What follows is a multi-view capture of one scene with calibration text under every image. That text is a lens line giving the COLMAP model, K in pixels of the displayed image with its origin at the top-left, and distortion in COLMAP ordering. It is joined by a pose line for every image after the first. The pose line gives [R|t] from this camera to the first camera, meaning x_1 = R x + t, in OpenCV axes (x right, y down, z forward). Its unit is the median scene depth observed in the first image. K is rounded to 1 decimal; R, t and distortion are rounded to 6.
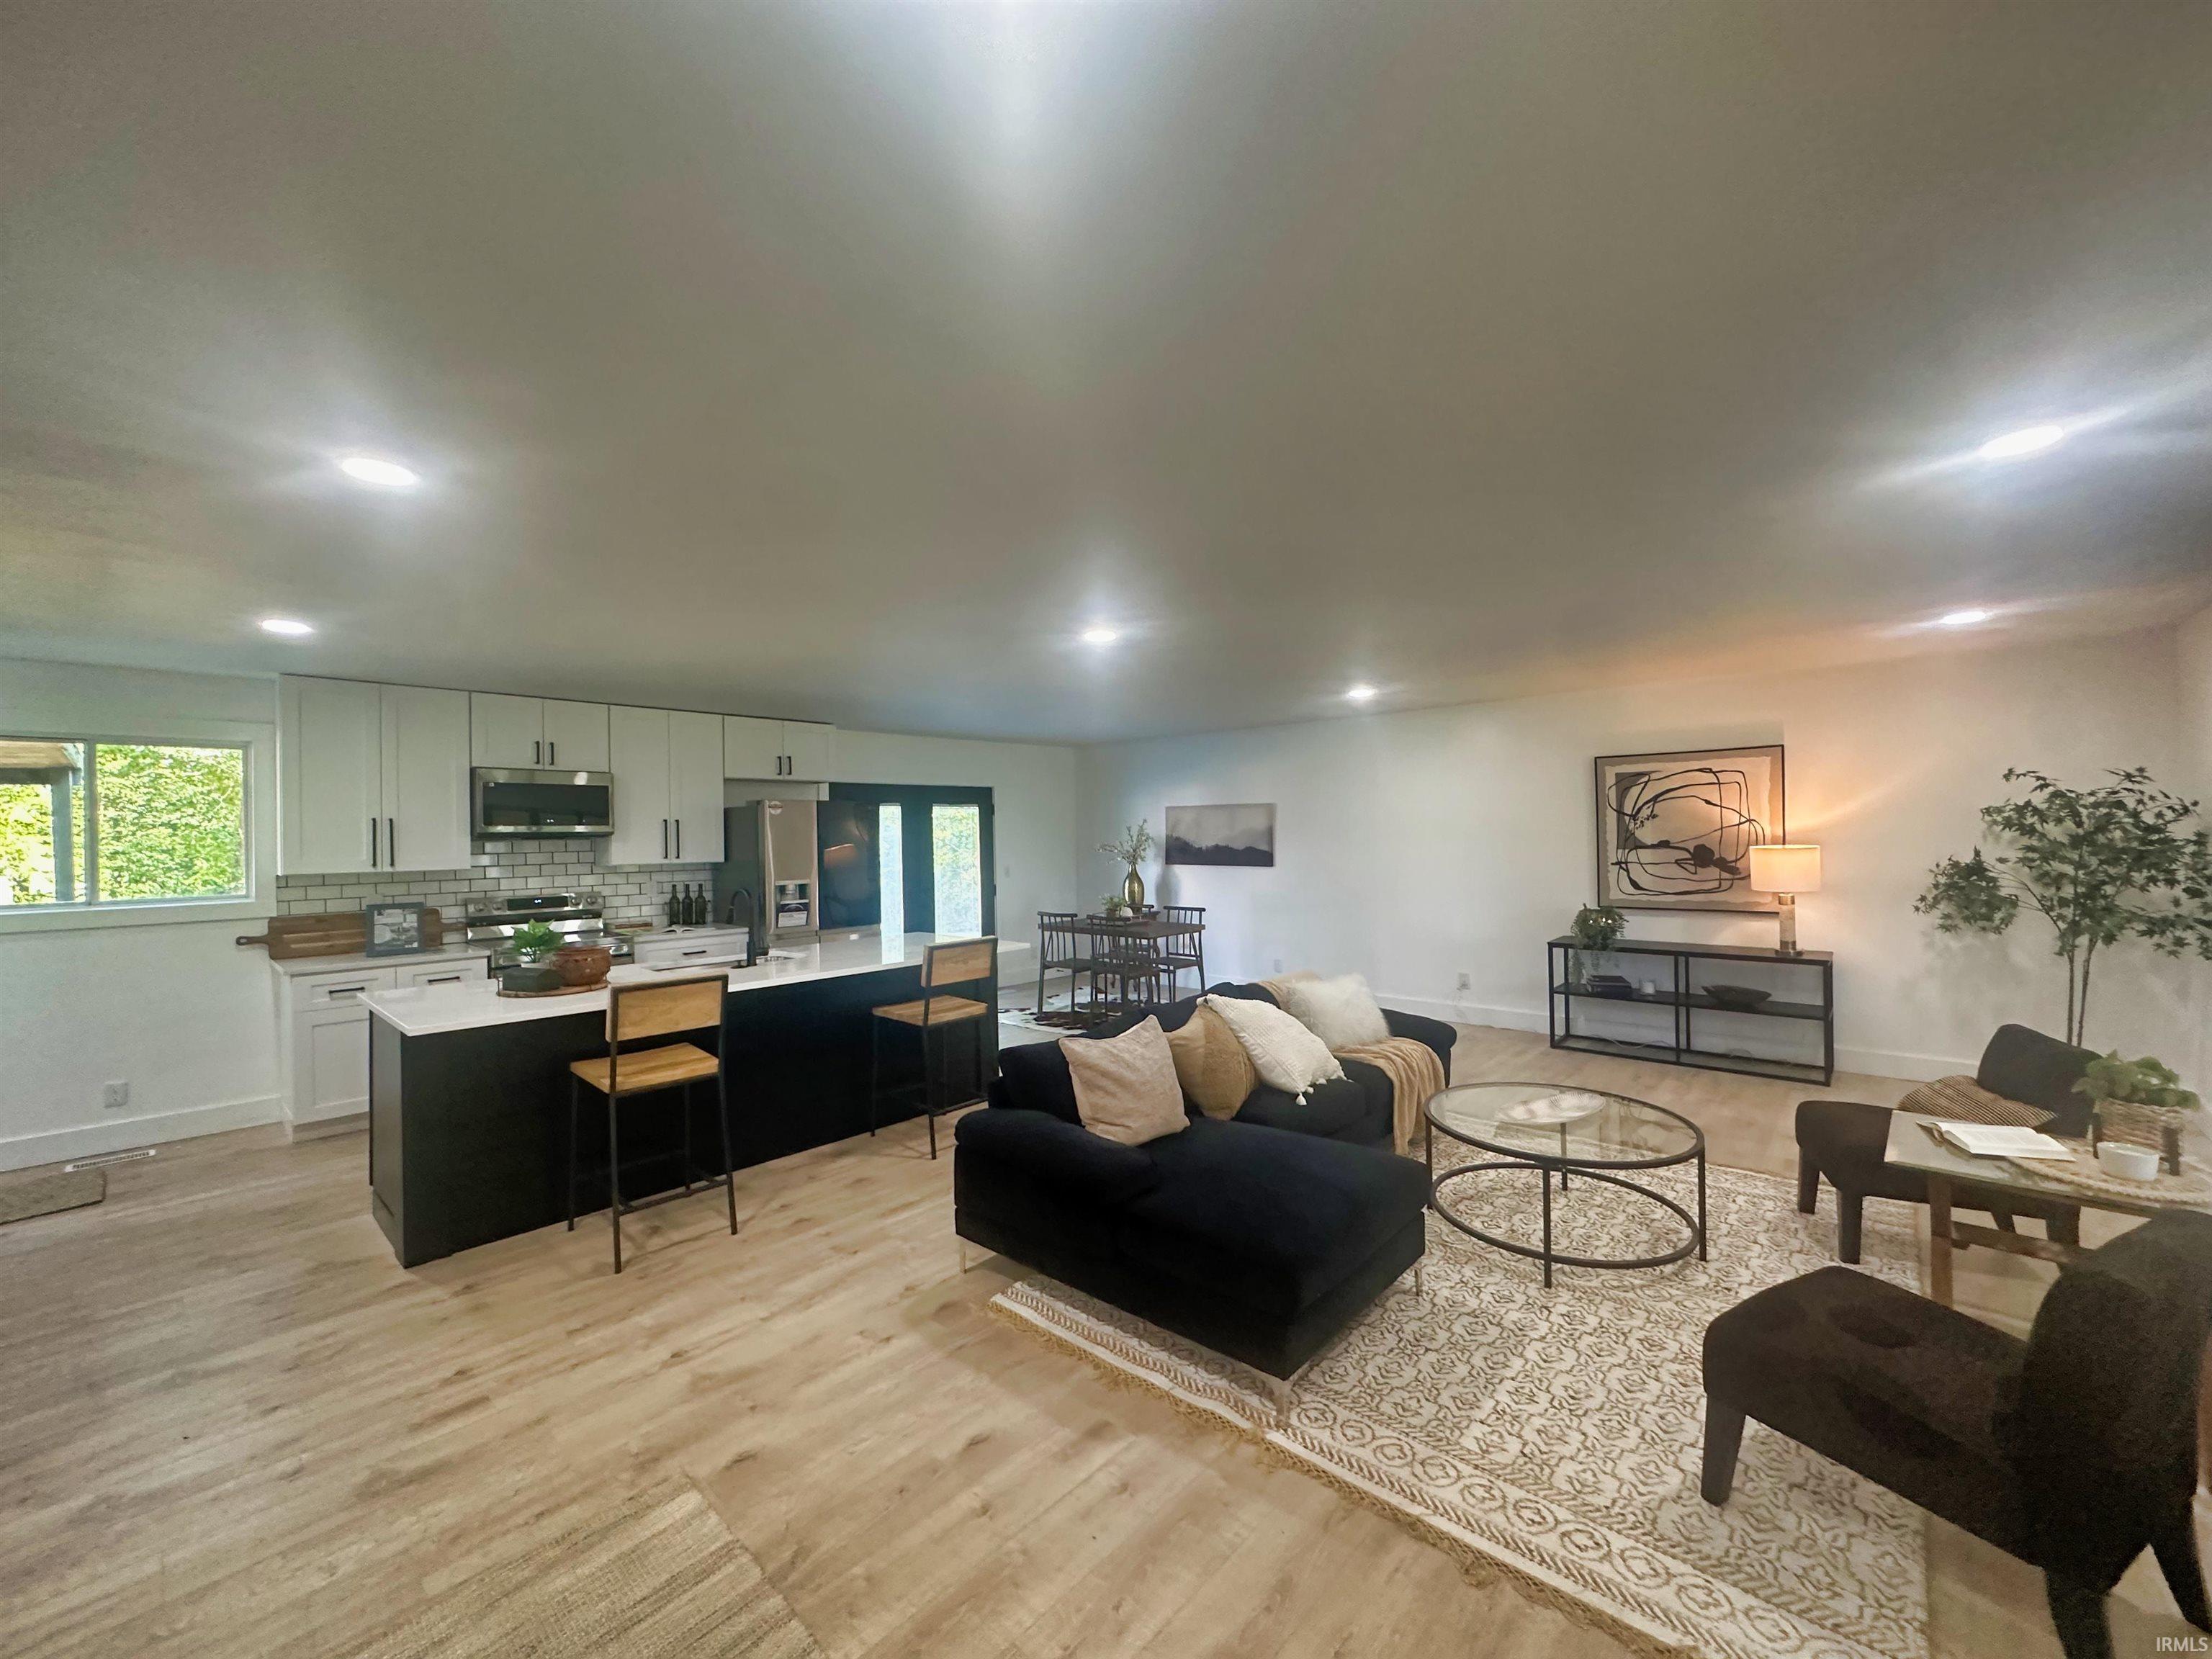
lens RADIAL K [[878.4, 0, 1107.6], [0, 878.4, 827.8], [0, 0, 1]] dist [-0.009957, 0.001191]
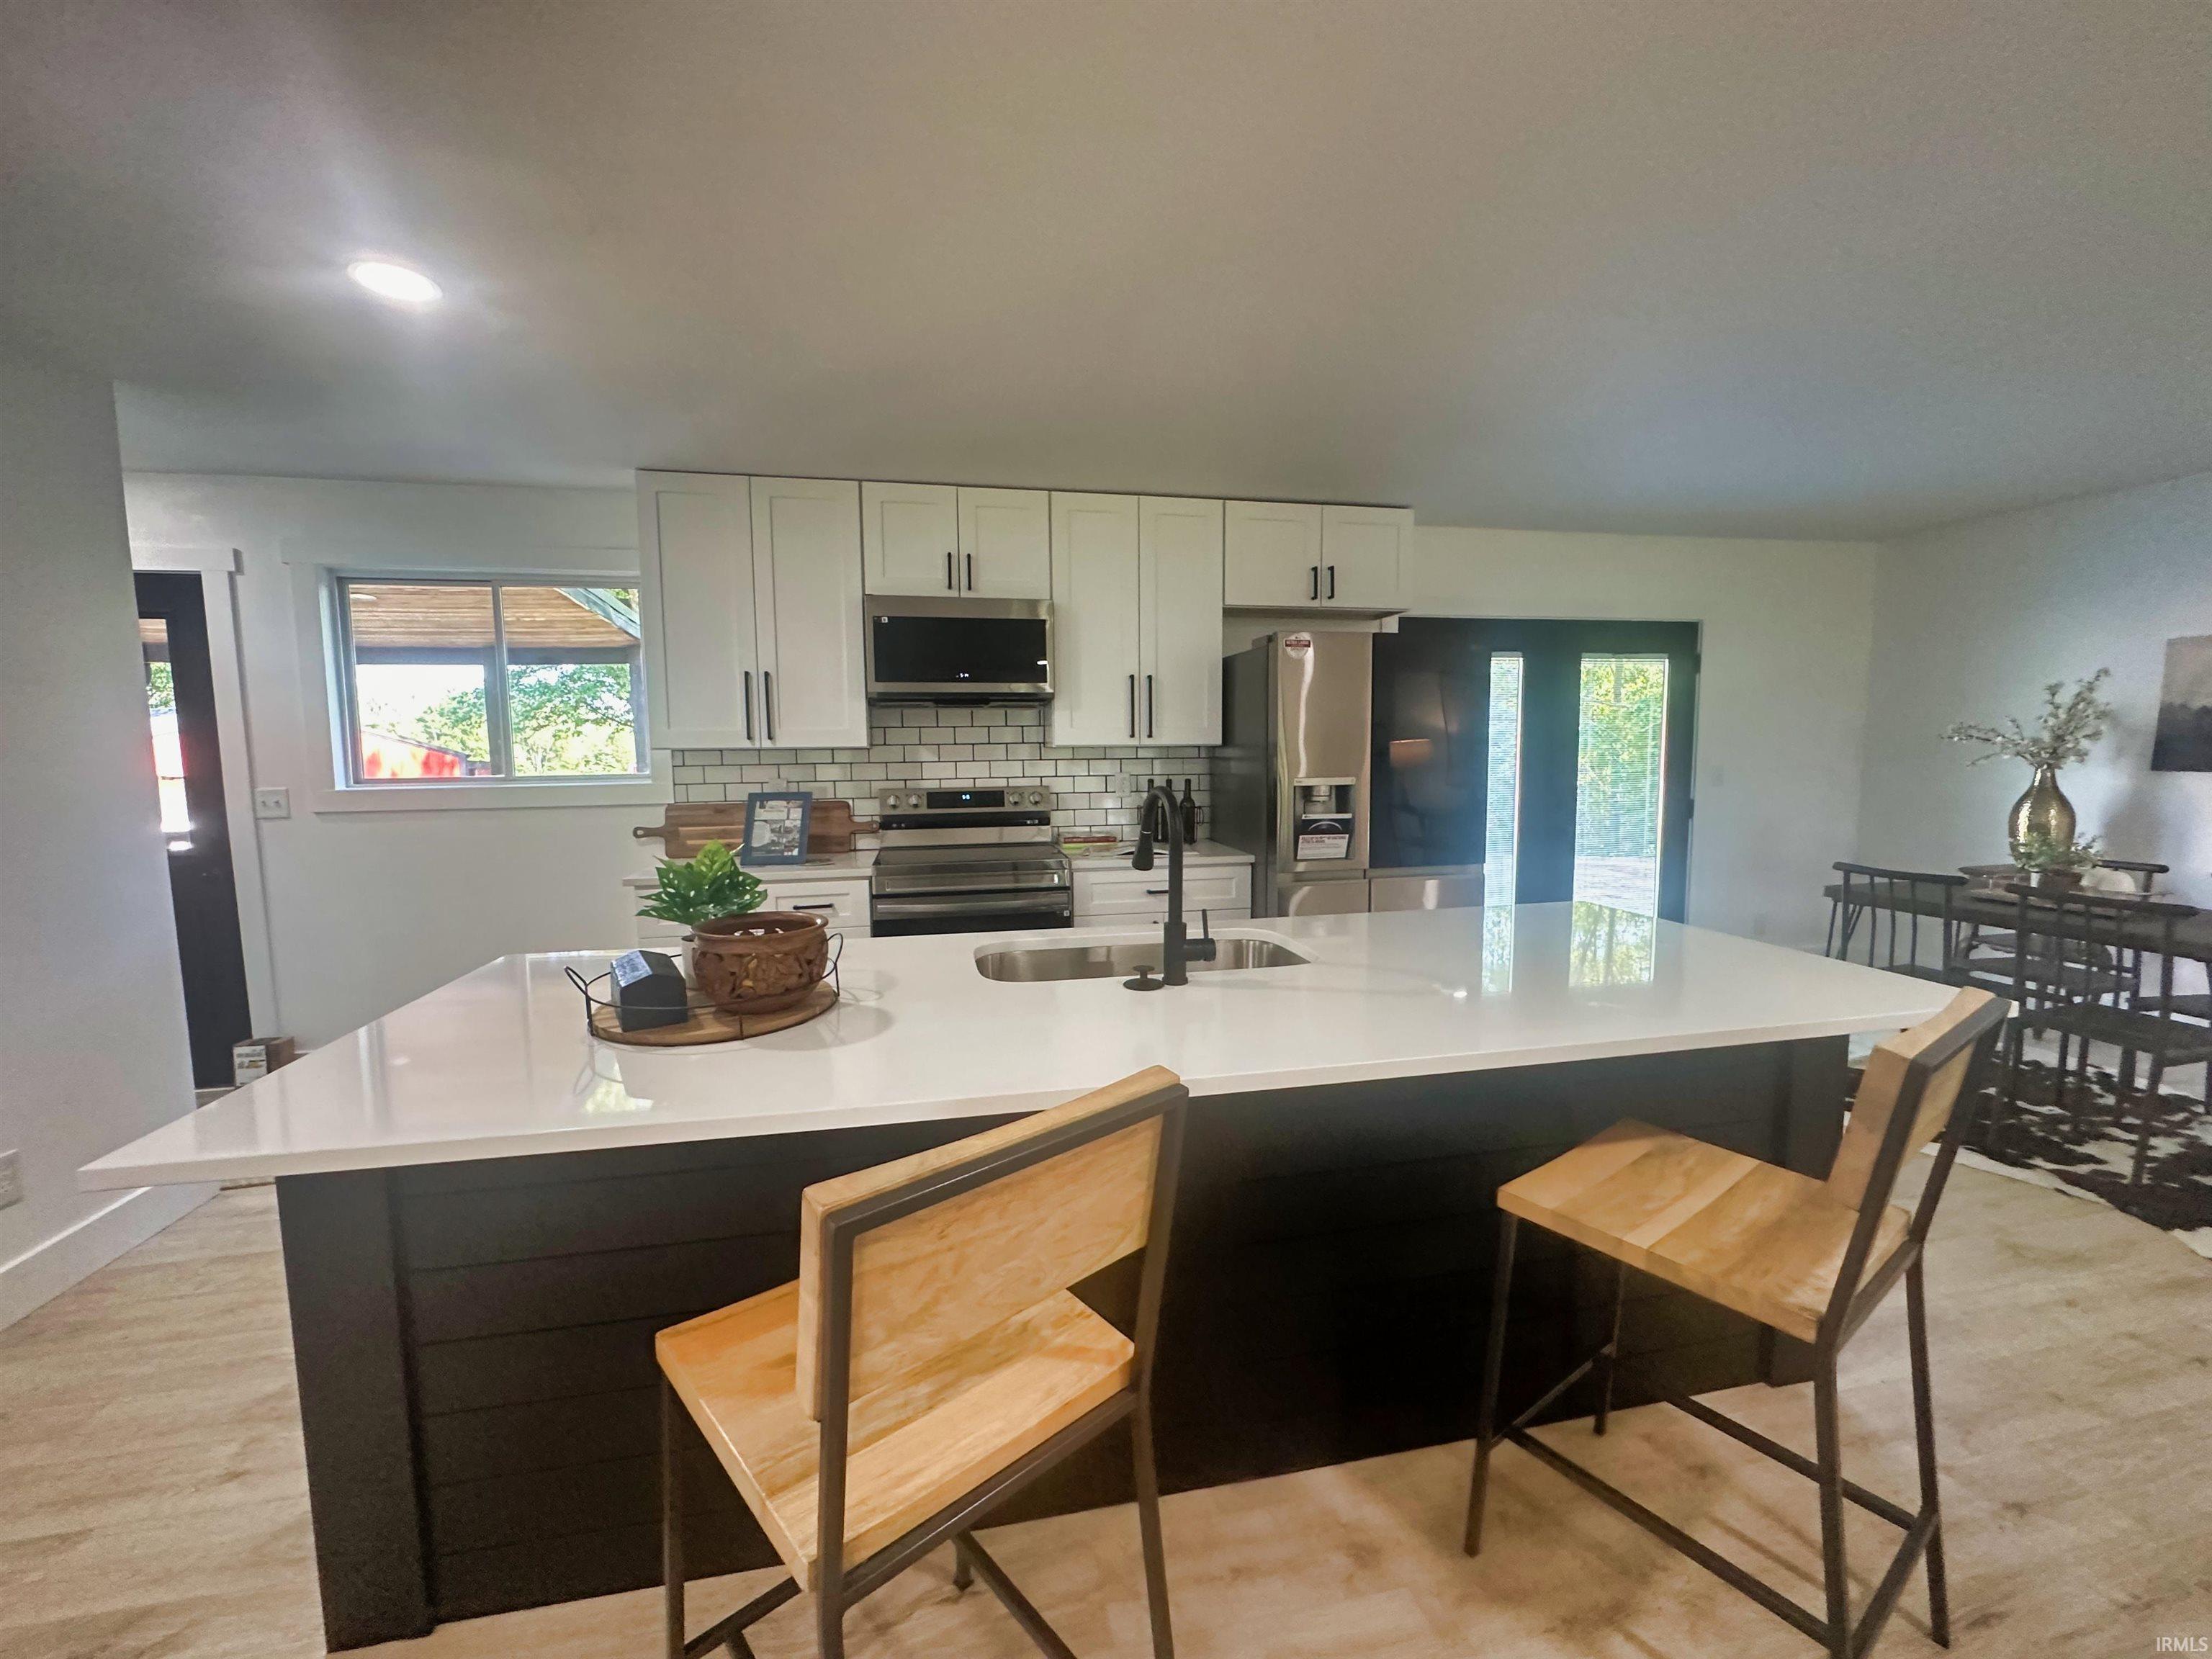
lens RADIAL K [[878.4, 0, 1110.8], [0, 878.4, 826.3], [0, 0, 1]] dist [-0.009957, 0.001191]
pose [[0.803906, 0.061586, -0.591559, -0.135495], [0.002188, 0.994311, 0.106490, 0.030619], [0.594752, -0.086903, 0.799198, 0.466898]]
